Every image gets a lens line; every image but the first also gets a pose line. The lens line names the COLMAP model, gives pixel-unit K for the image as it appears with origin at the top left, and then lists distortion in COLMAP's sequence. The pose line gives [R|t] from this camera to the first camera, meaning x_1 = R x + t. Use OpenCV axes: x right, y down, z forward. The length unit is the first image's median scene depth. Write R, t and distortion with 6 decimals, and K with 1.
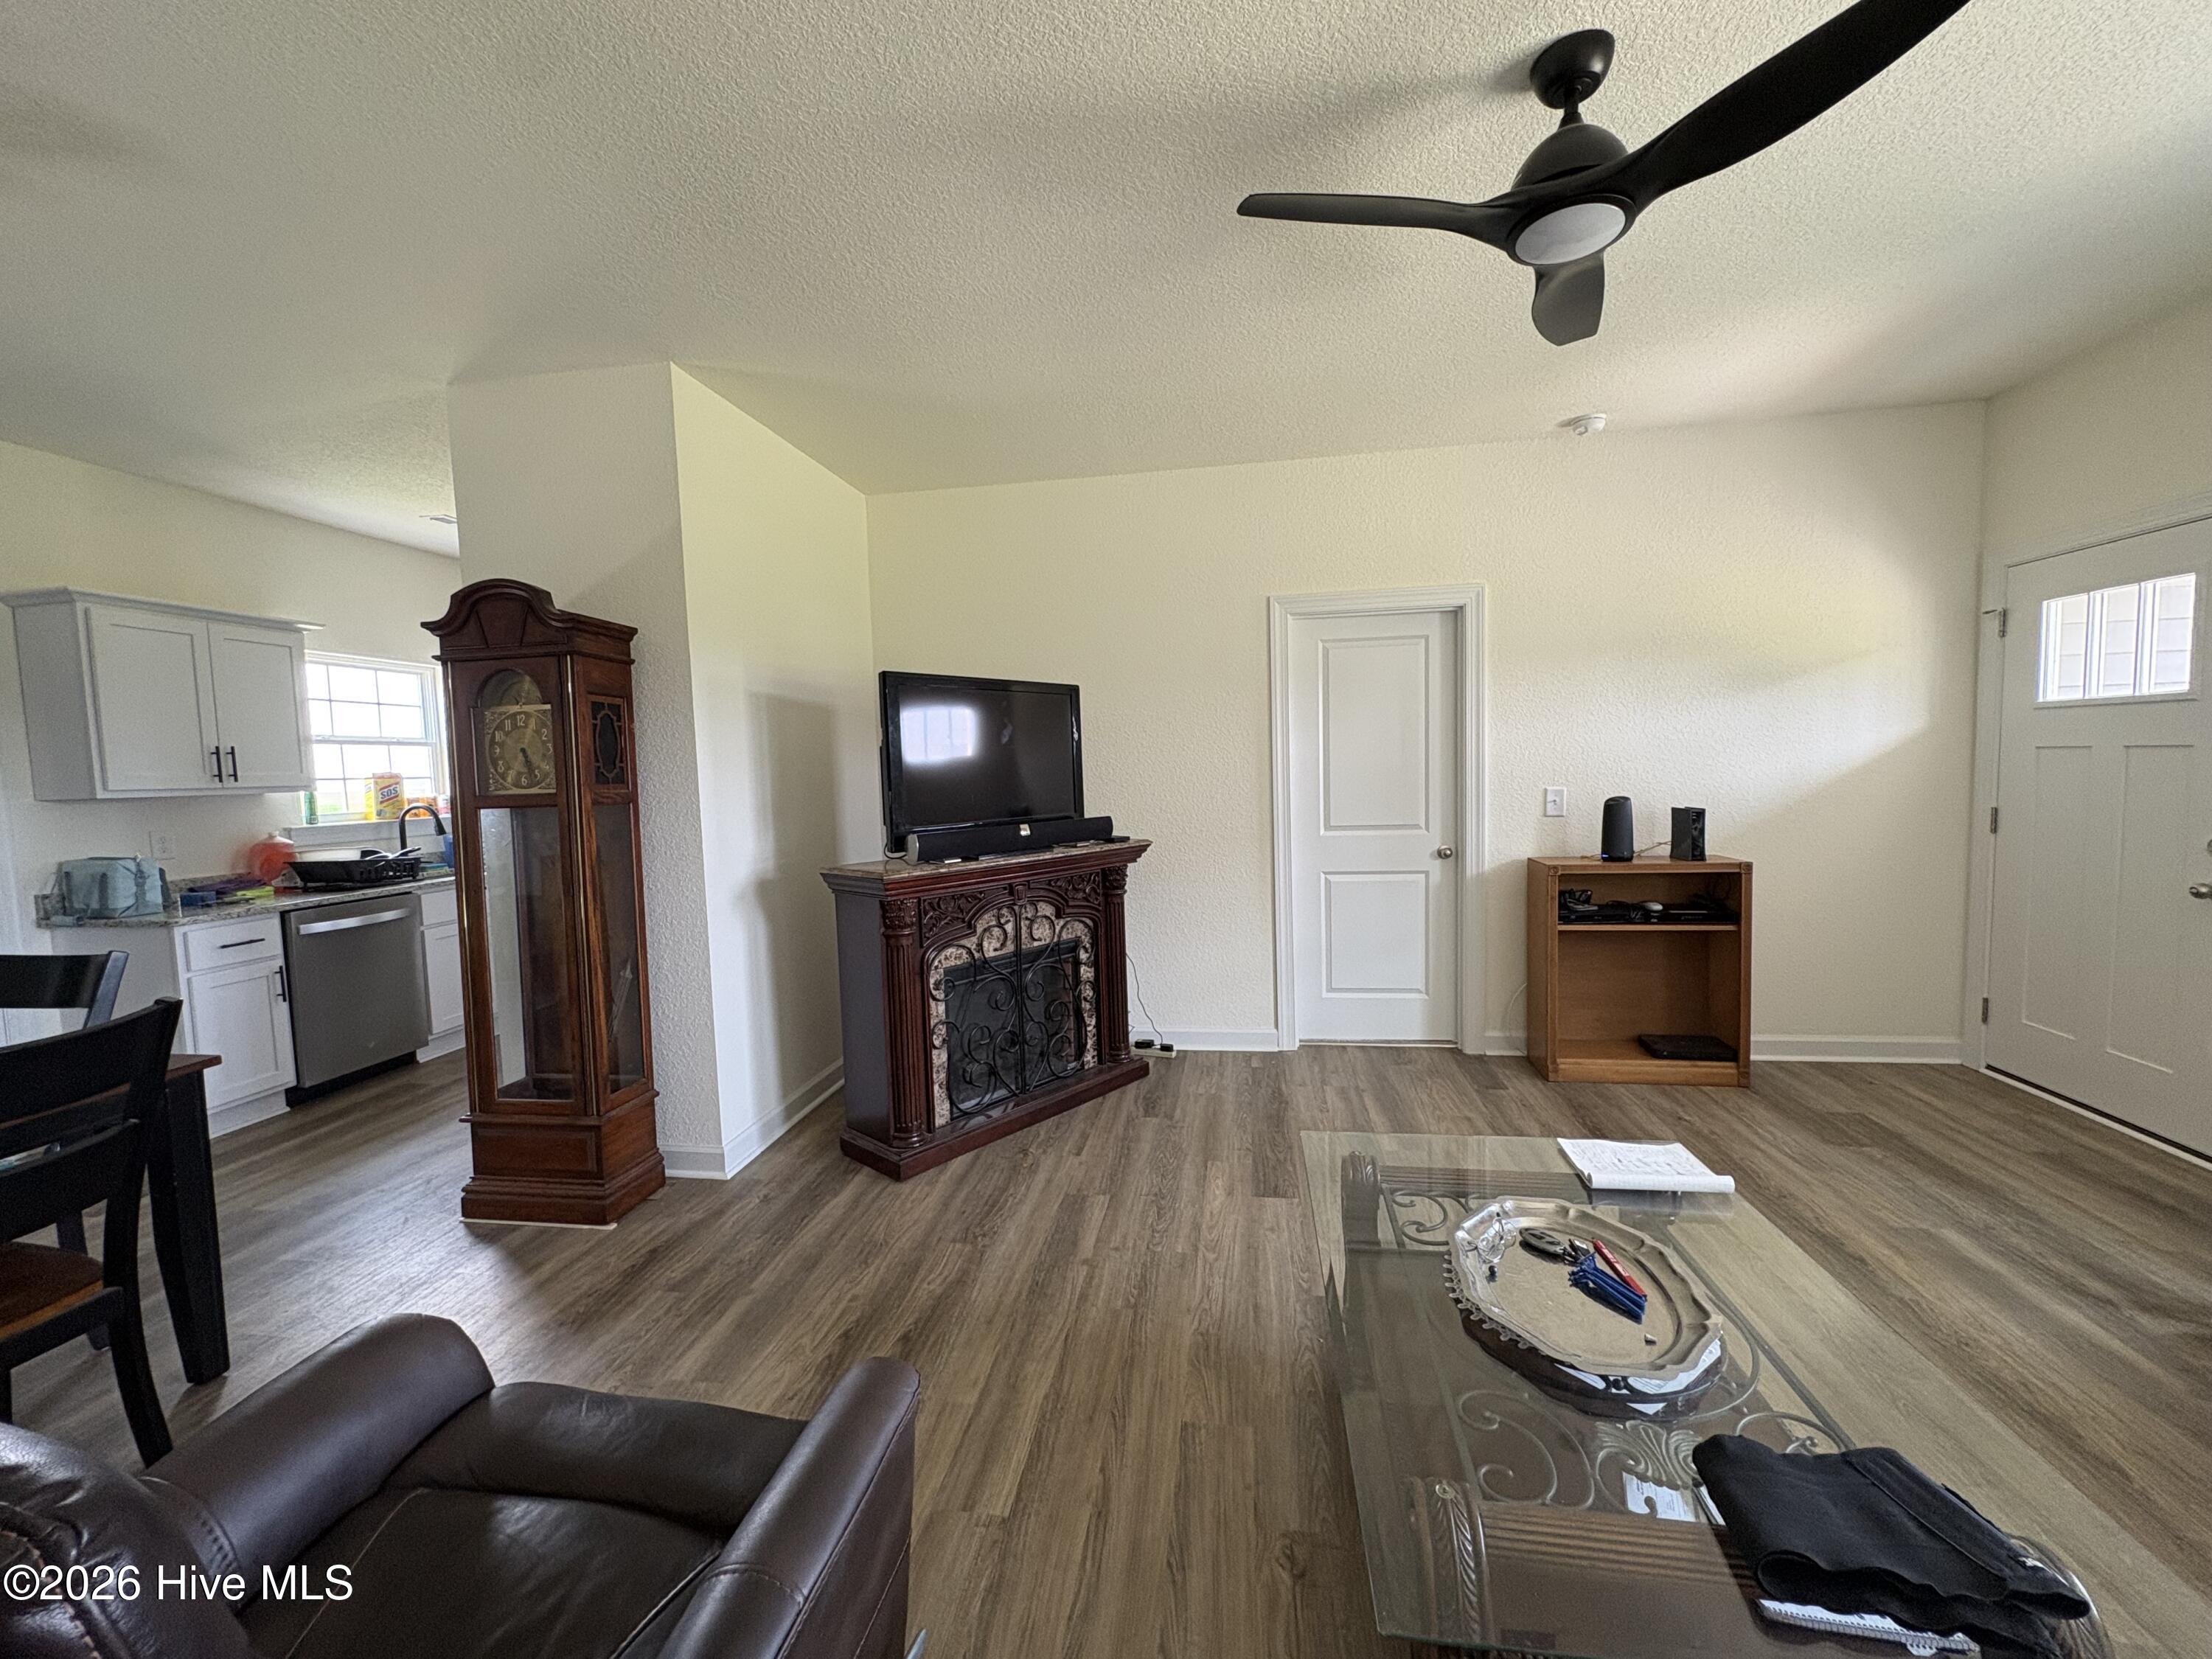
lens RADIAL K [[883.0, 0, 1115.4], [0, 883.0, 828.8], [0, 0, 1]] dist [0.002034, -0.000238]
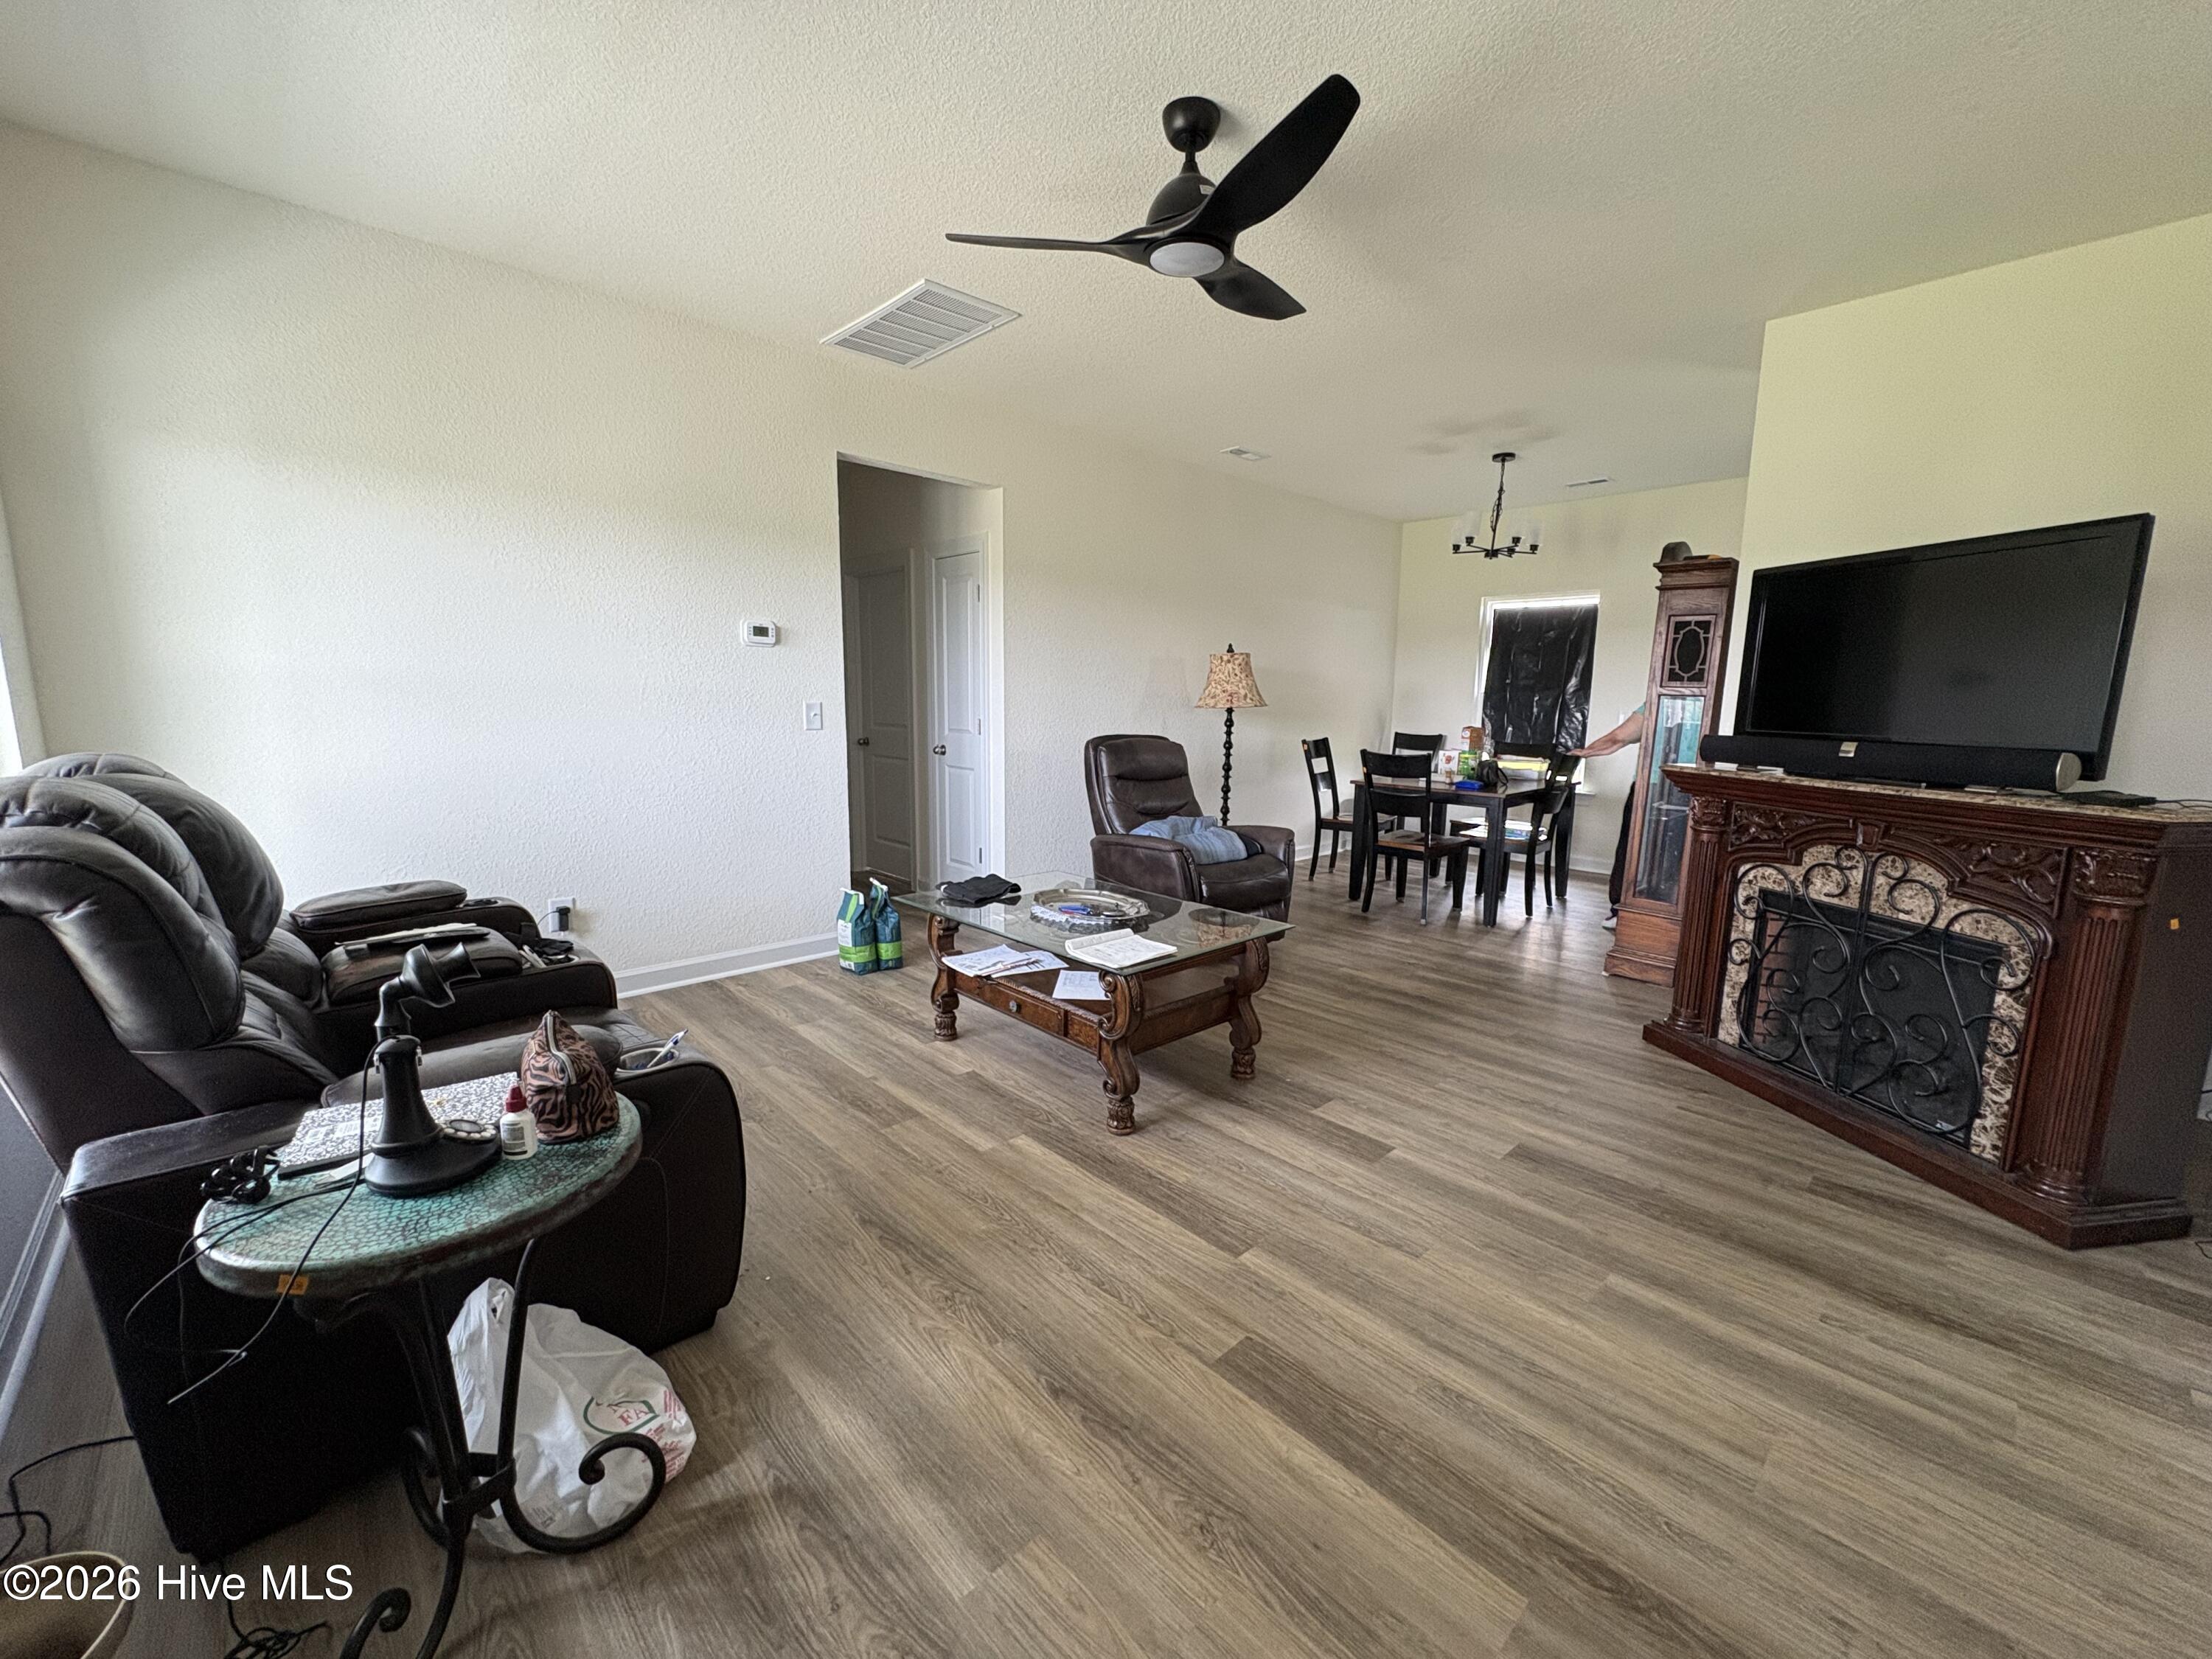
lens RADIAL K [[883.0, 0, 1115.4], [0, 883.0, 828.8], [0, 0, 1]] dist [0.002034, -0.000238]
pose [[-0.599130, 0.139101, -0.788476, 0.928373], [-0.055117, 0.975291, 0.213940, -0.062758], [0.798752, 0.171636, -0.576659, 0.972140]]
